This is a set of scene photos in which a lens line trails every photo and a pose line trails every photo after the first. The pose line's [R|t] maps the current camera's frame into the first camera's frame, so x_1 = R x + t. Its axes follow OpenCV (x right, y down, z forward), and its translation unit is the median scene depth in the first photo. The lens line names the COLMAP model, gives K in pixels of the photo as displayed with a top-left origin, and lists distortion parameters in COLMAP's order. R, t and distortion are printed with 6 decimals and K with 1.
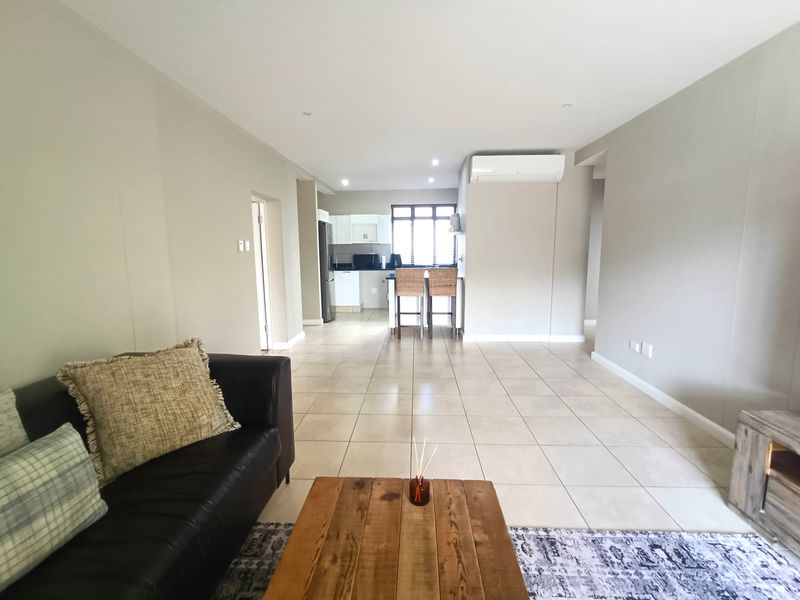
lens RADIAL K [[379.7, 0, 400.0], [0, 379.7, 300.0], [0, 0, 1]] dist [0.001123, -0.000467]
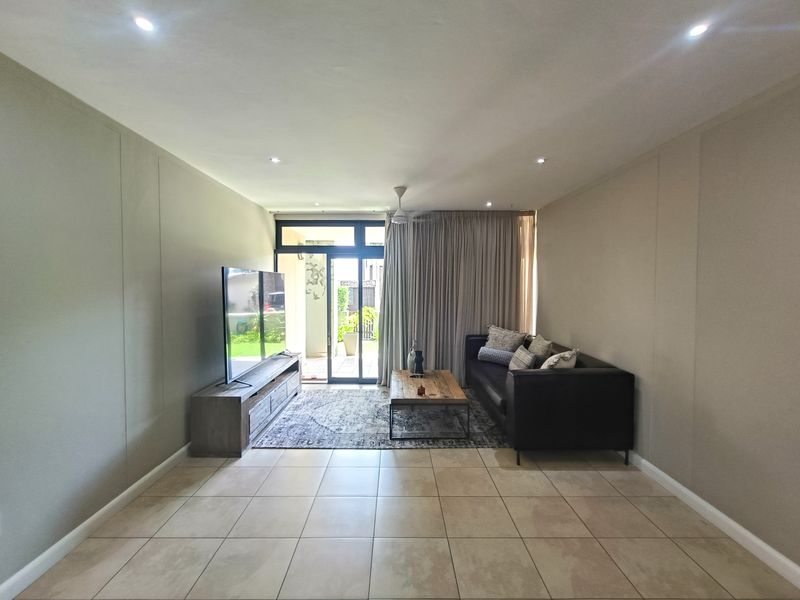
lens RADIAL K [[379.7, 0, 400.0], [0, 379.7, 300.0], [0, 0, 1]] dist [0.001123, -0.000467]
pose [[-0.998344, 0.009983, -0.056651, 0.222731], [-0.000253, 0.984055, 0.177865, -0.380551], [0.057523, 0.177585, -0.982423, 2.251963]]
